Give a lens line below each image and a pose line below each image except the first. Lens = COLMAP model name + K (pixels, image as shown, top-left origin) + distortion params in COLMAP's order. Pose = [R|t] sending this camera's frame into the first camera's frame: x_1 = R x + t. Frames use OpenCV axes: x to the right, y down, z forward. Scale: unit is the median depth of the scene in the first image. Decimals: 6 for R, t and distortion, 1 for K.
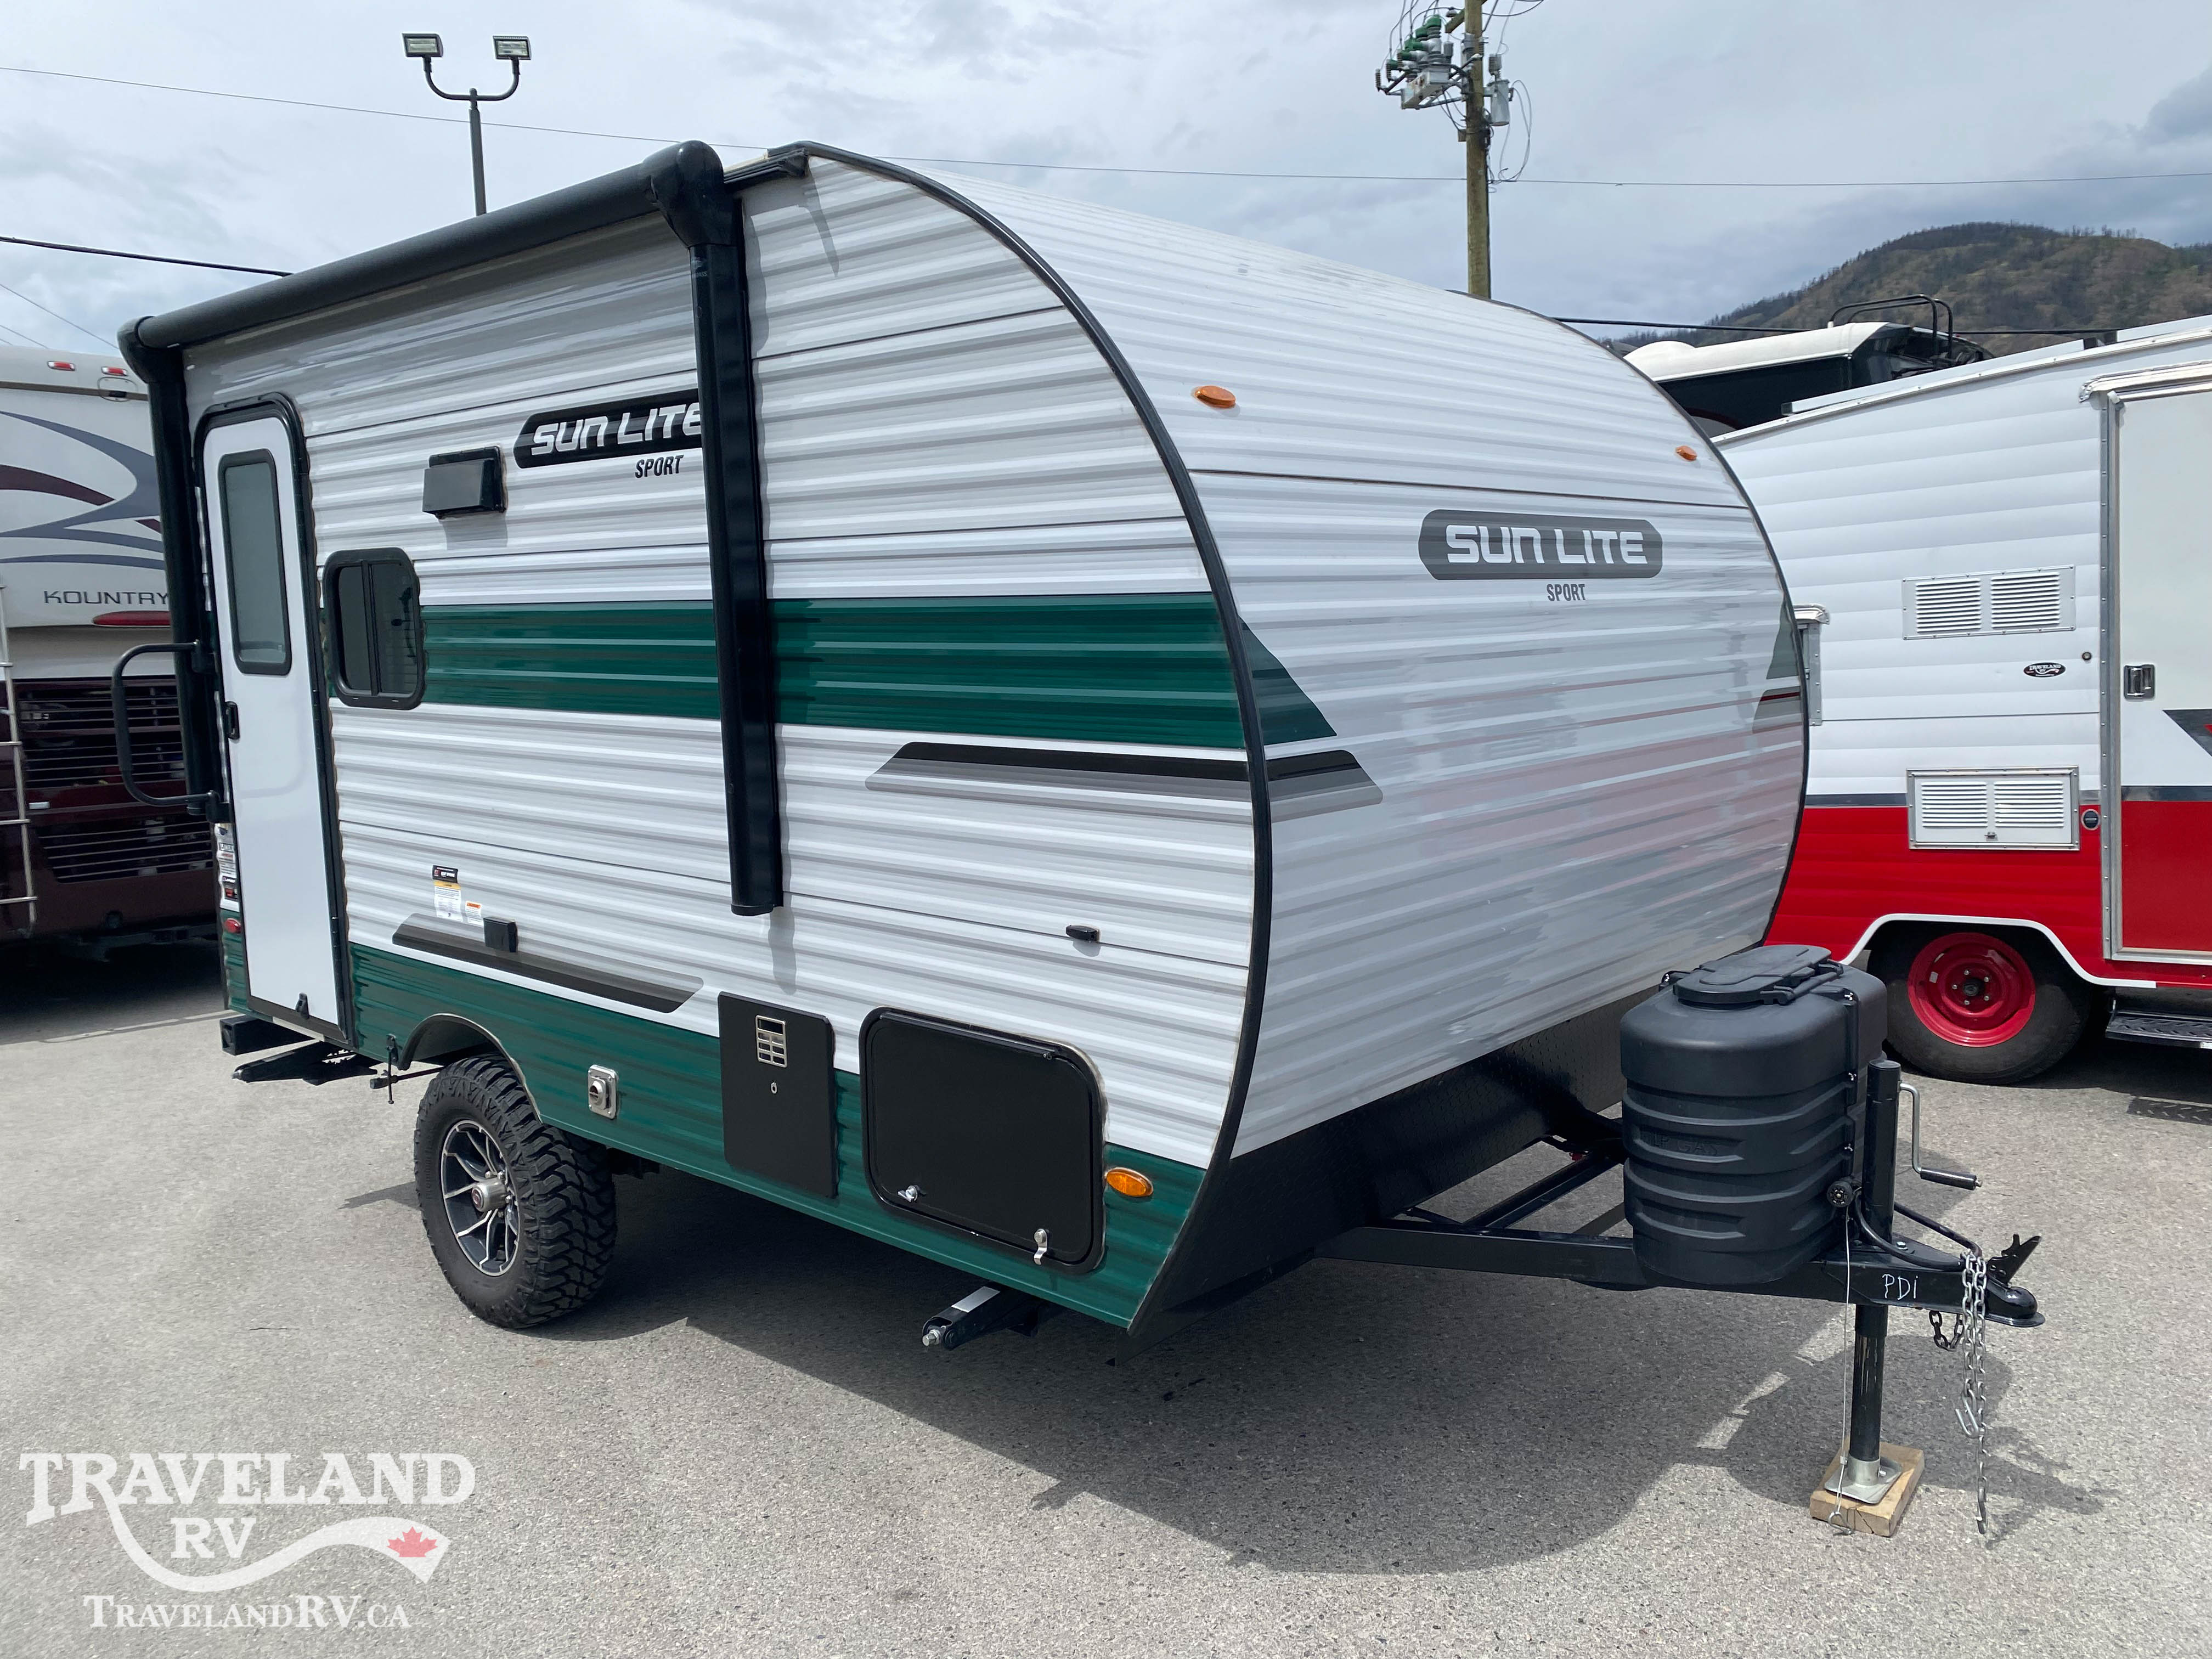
lens RADIAL K [[1690.4, 0, 1110.0], [0, 1690.4, 836.5], [0, 0, 1]] dist [0.031090, 0.001091]
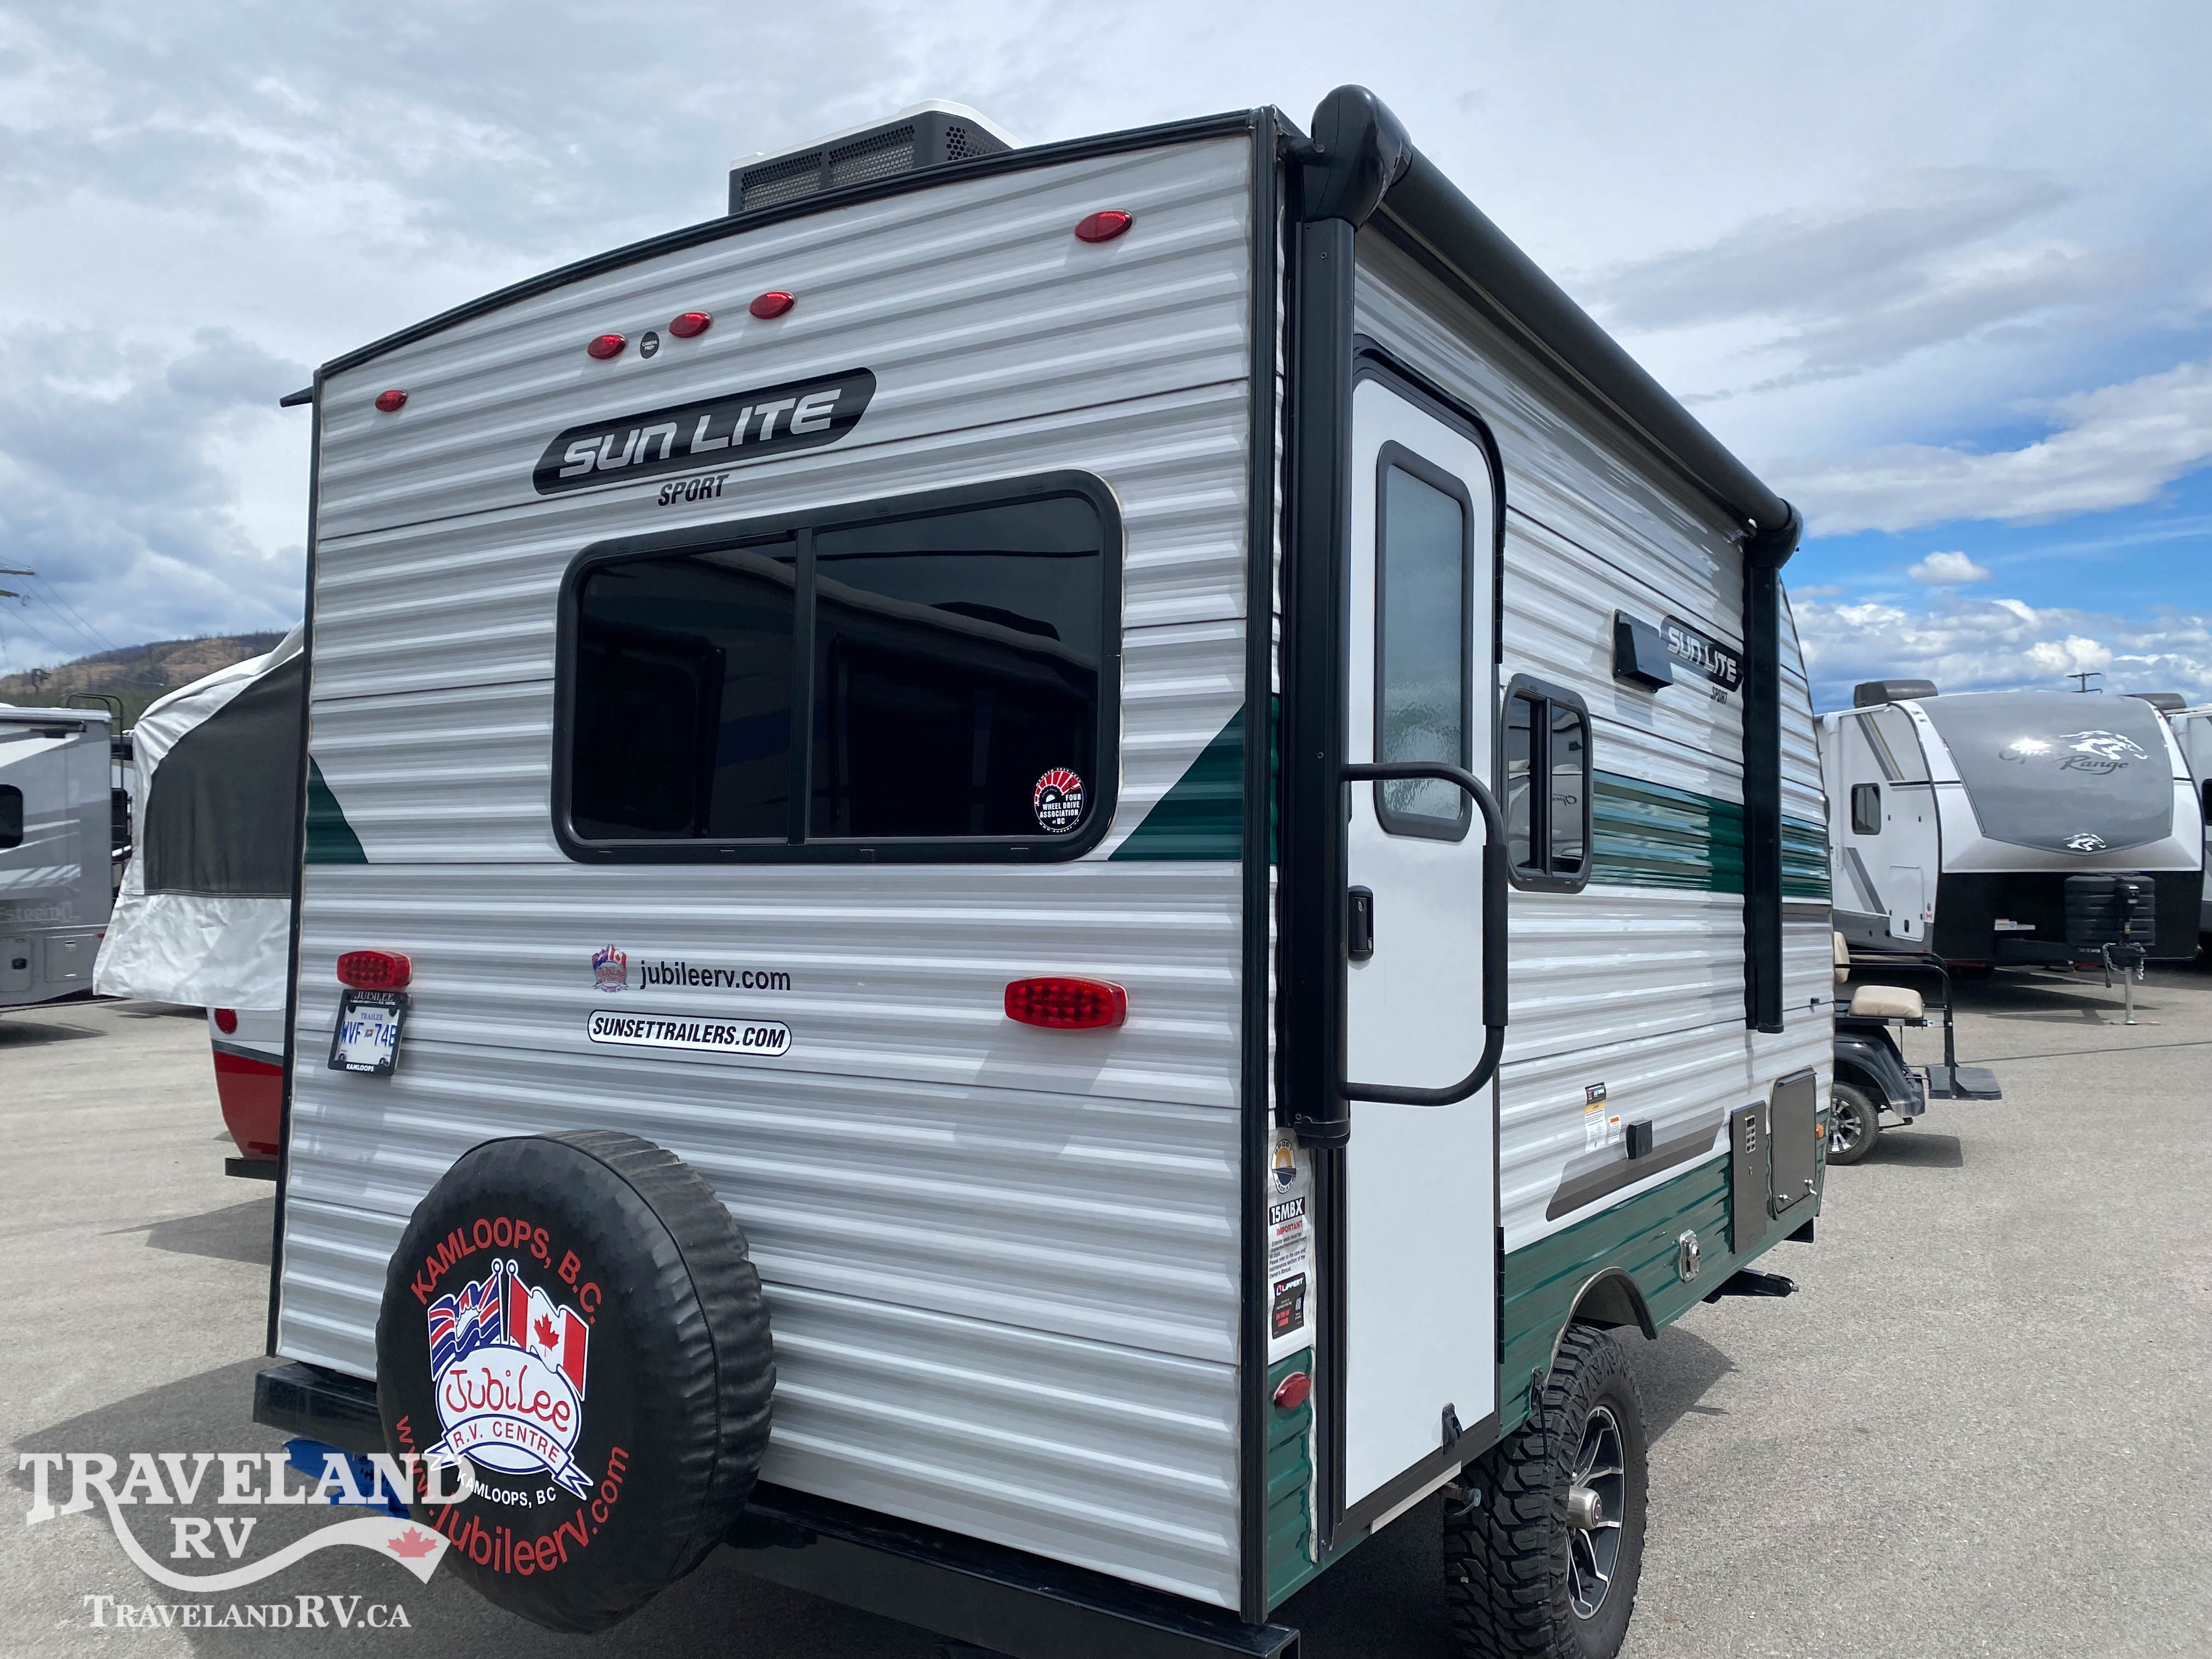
lens RADIAL K [[1690.4, 0, 1107.6], [0, 1690.4, 817.7], [0, 0, 1]] dist [0.031090, 0.001091]
pose [[-0.162155, 0.071441, 0.984176, -1.115588], [0.125923, 0.990720, -0.051168, -0.092992], [-0.978698, 0.115633, -0.169647, 1.294697]]
